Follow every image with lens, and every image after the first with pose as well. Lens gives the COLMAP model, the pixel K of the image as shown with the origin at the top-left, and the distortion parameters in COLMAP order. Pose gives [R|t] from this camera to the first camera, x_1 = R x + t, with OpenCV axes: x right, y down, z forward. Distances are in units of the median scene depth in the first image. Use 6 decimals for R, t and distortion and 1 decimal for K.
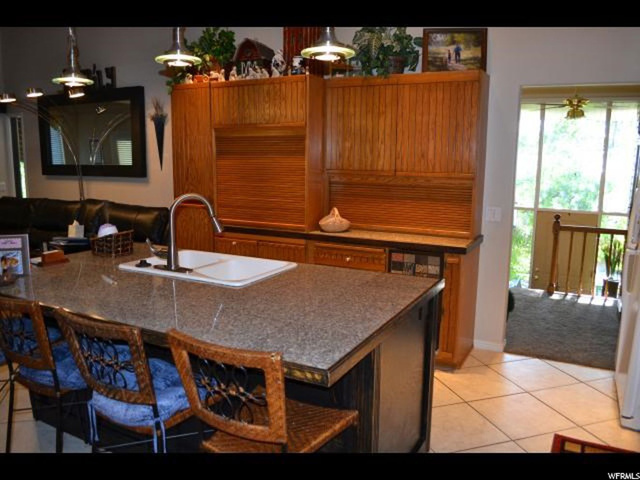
lens RADIAL K [[509.6, 0, 323.9], [0, 509.6, 243.2], [0, 0, 1]] dist [-0.072889, 0.005019]
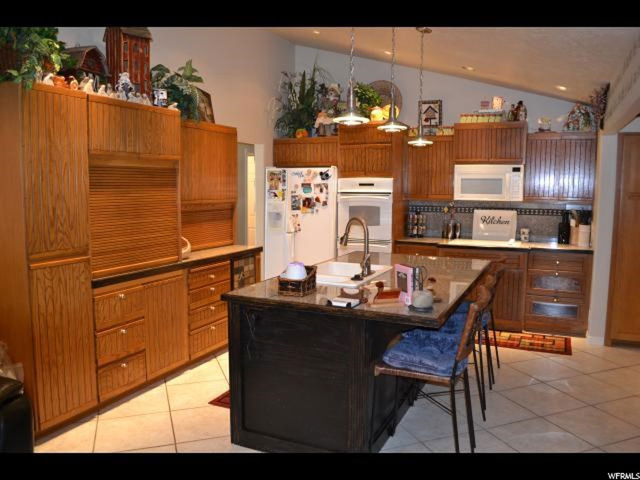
lens RADIAL K [[509.6, 0, 325.1], [0, 509.6, 240.1], [0, 0, 1]] dist [-0.072889, 0.005019]
pose [[-0.050154, -0.115148, 0.992081, -1.091196], [0.164560, 0.978802, 0.121926, -0.146391], [-0.985091, 0.169372, -0.030143, 0.763444]]
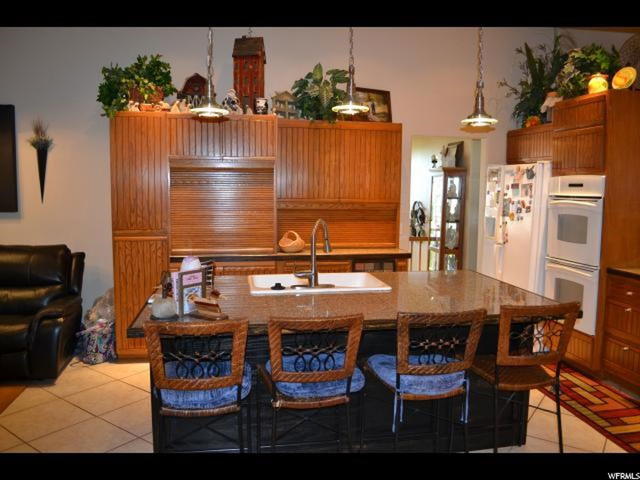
lens RADIAL K [[509.6, 0, 323.0], [0, 509.6, 239.1], [0, 0, 1]] dist [-0.072889, 0.005019]
pose [[0.790569, -0.065233, 0.608889, -0.649698], [0.102863, 0.994328, -0.027028, -0.014517], [-0.603672, 0.084000, 0.792795, 0.053485]]
